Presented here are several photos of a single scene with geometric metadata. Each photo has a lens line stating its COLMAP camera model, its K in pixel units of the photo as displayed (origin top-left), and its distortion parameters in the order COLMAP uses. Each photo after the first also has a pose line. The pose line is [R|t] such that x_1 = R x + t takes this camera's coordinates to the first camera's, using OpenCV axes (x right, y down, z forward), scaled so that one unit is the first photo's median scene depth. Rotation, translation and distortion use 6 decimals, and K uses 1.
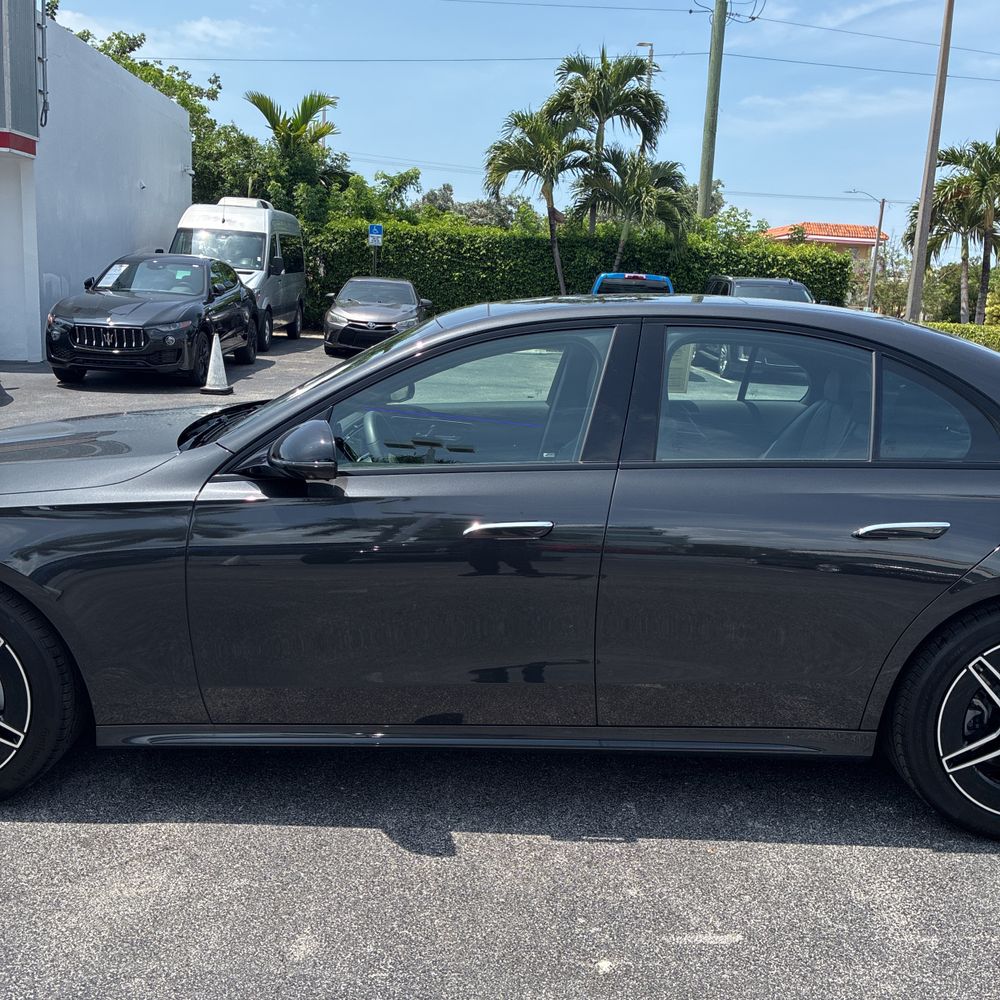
lens RADIAL K [[1002.2, 0, 527.5], [0, 1002.2, 494.2], [0, 0, 1]] dist [0.013074, 0.018779]
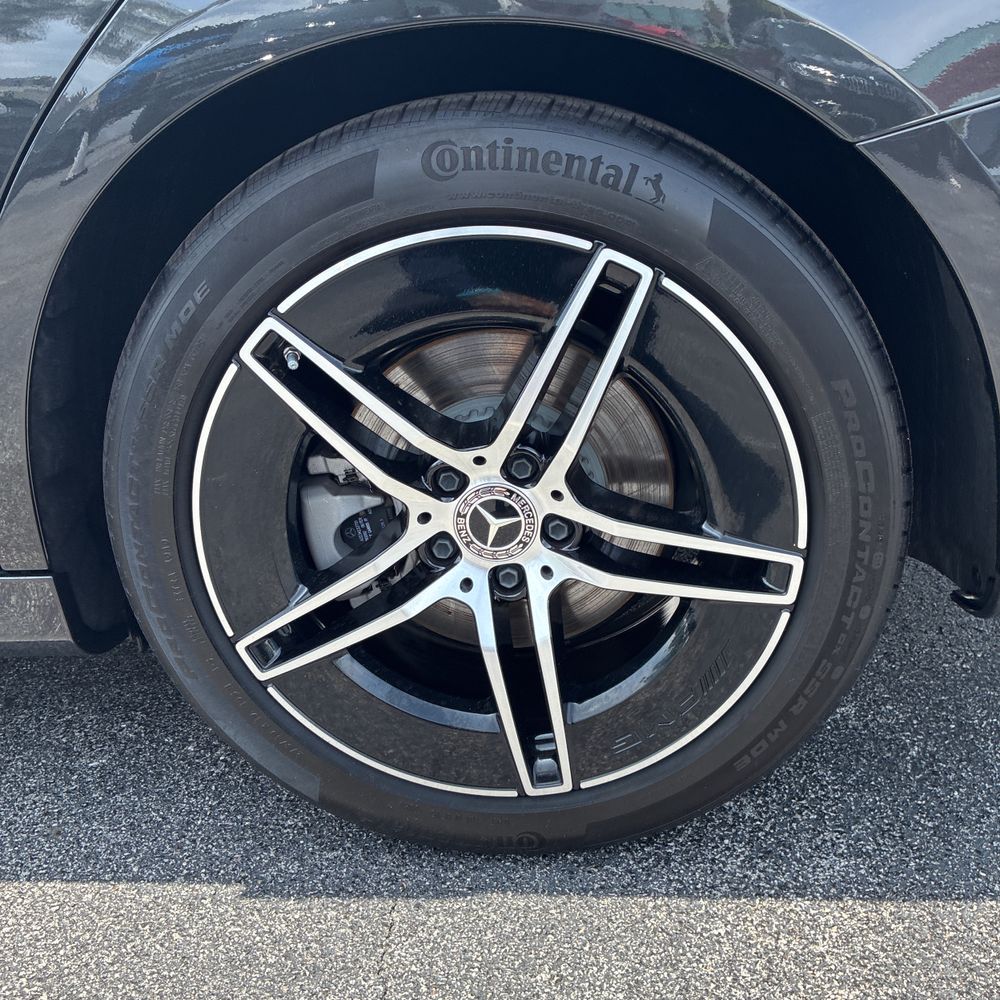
lens RADIAL K [[998.1, 0, 500.0], [0, 998.1, 500.0], [0, 0, 1]] dist [0.008635, 0.025798]
pose [[0.991306, -0.056712, -0.118730, 0.060658], [0.077247, 0.981315, 0.176221, 0.018464], [0.106518, -0.183860, 0.977164, 0.077865]]
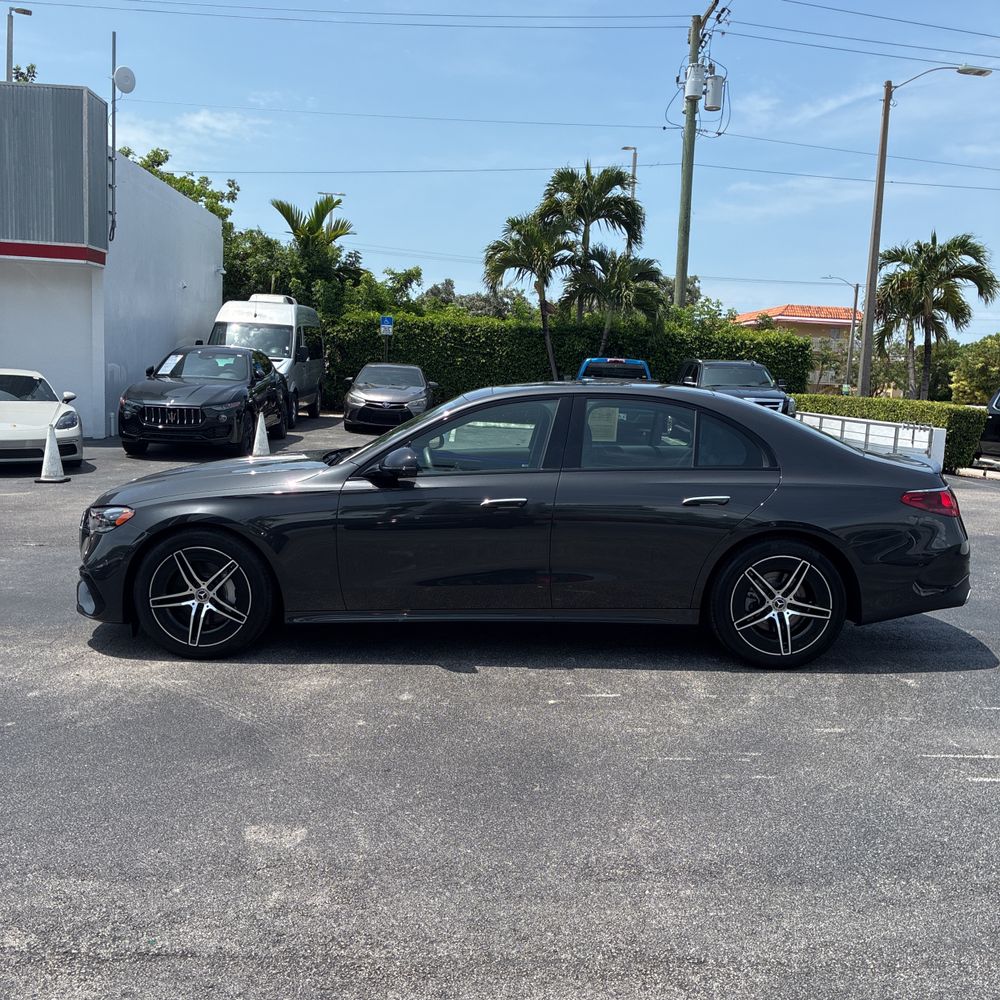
lens RADIAL K [[986.0, 0, 543.1], [0, 986.0, 500.5], [0, 0, 1]] dist [0.087998, -0.152066]
pose [[0.999793, -0.011066, 0.017070, 0.002633], [0.012246, 0.997427, -0.070636, 0.017993], [-0.016244, 0.070831, 0.997356, -0.097564]]
